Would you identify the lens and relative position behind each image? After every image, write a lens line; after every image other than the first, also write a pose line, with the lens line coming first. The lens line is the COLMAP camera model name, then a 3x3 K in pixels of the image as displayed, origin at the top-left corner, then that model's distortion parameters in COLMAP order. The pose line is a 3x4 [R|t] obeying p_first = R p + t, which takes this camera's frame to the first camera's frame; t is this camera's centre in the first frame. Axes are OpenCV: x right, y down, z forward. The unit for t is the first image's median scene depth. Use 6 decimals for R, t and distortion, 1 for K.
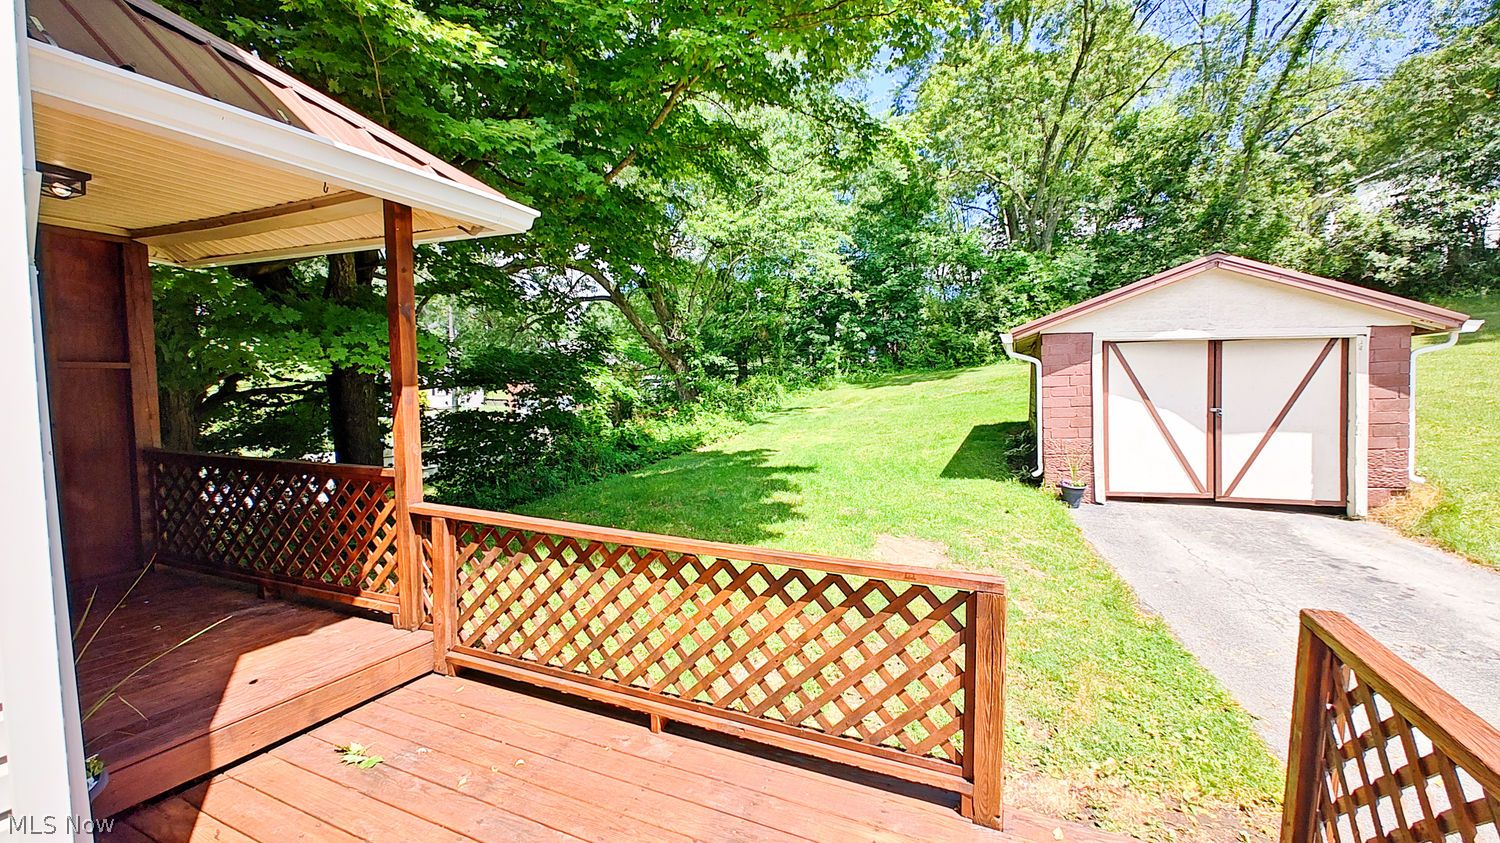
lens RADIAL K [[620.1, 0, 760.9], [0, 620.1, 421.0], [0, 0, 1]] dist [-0.000777, 0.000038]
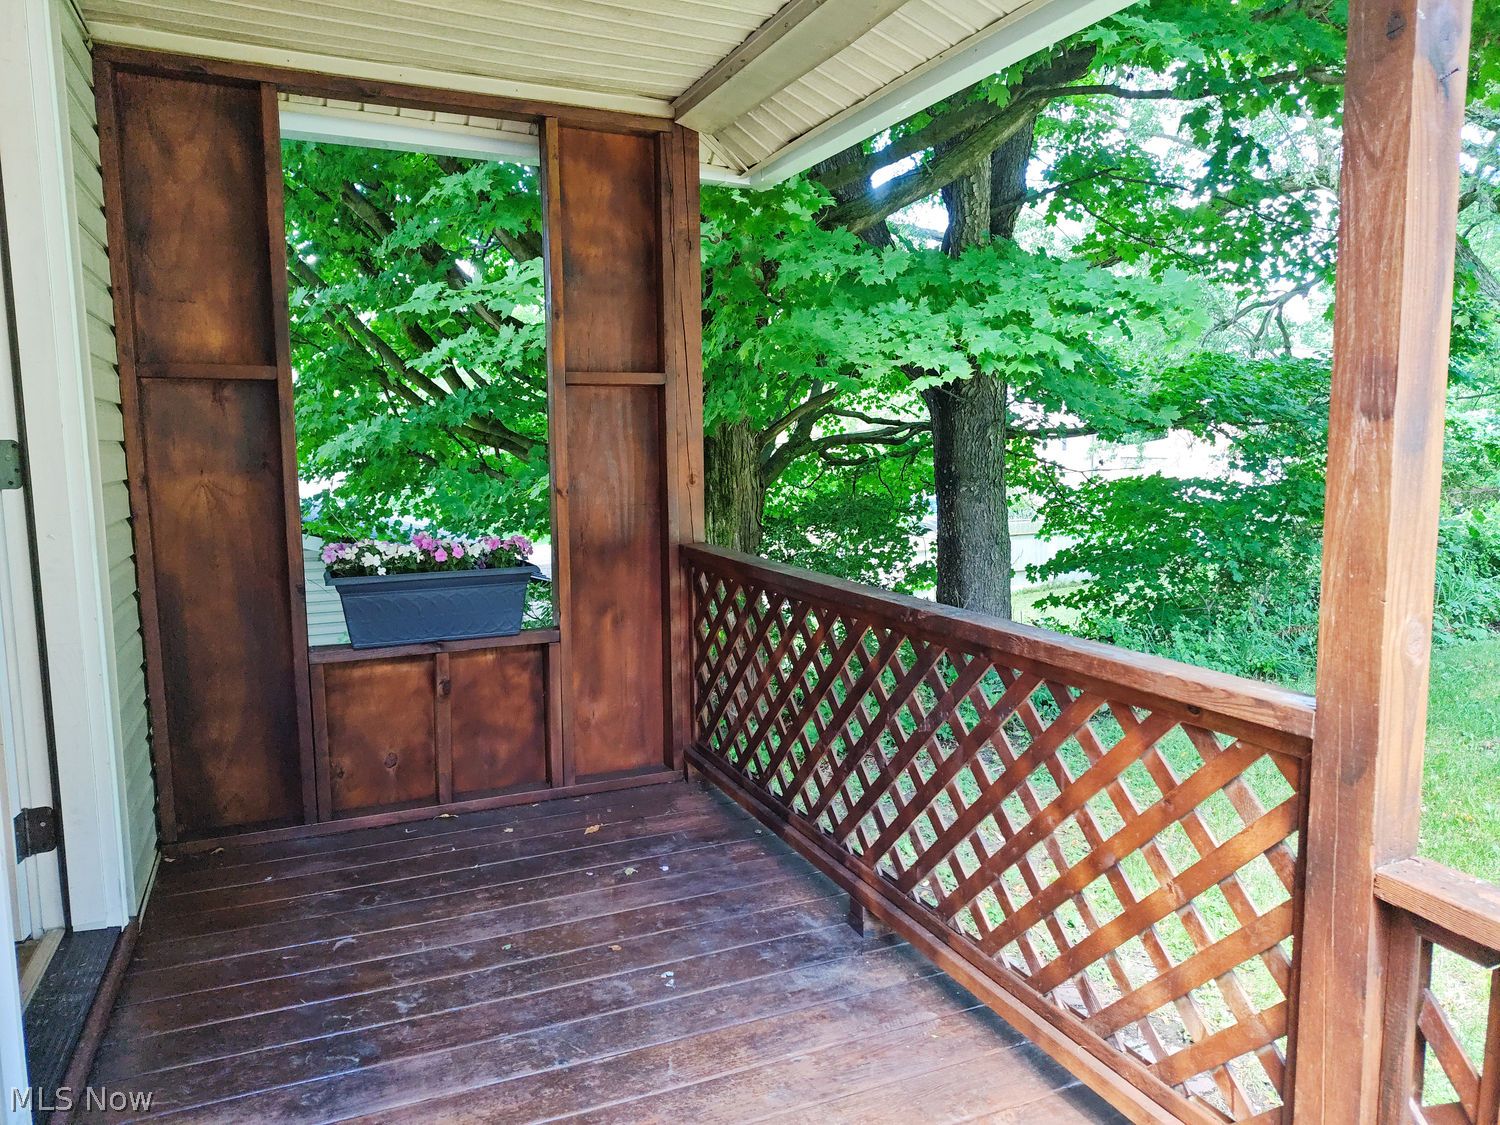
lens RADIAL K [[1012.5, 0, 752.1], [0, 1012.5, 564.5], [0, 0, 1]] dist [0.005304, 0.001476]
pose [[0.731584, 0.079443, -0.677106, -0.180310], [-0.032686, 0.996133, 0.081557, -0.003698], [0.680967, -0.037534, 0.731352, 0.200915]]
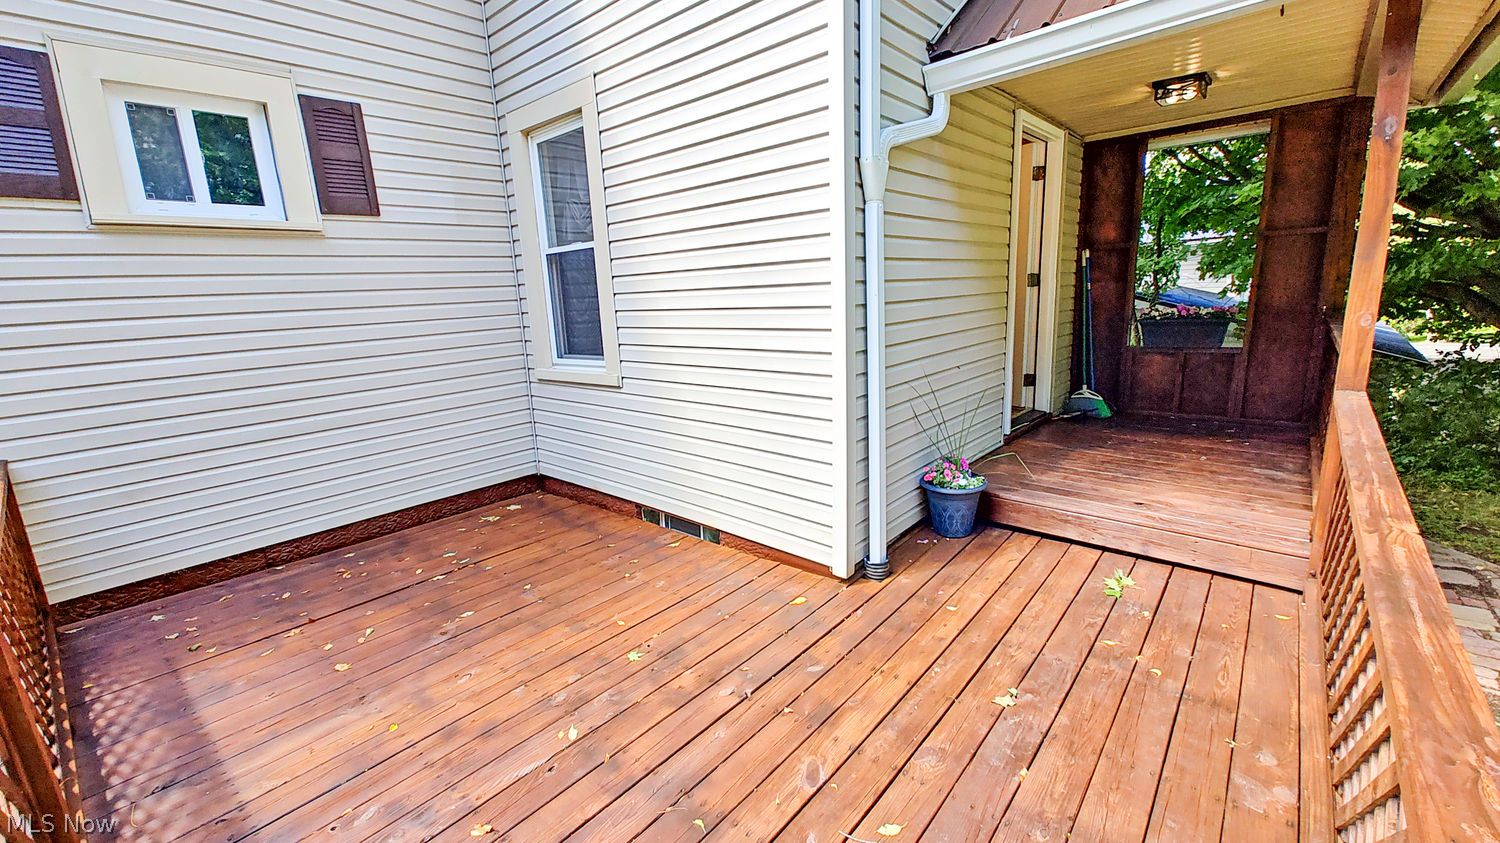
lens RADIAL K [[620.1, 0, 745.7], [0, 620.1, 426.6], [0, 0, 1]] dist [-0.000777, 0.000038]
pose [[-0.307991, 0.206528, -0.928702, 0.146933], [-0.007199, 0.975620, 0.219349, 0.006120], [0.951362, 0.074243, -0.298995, 0.186965]]
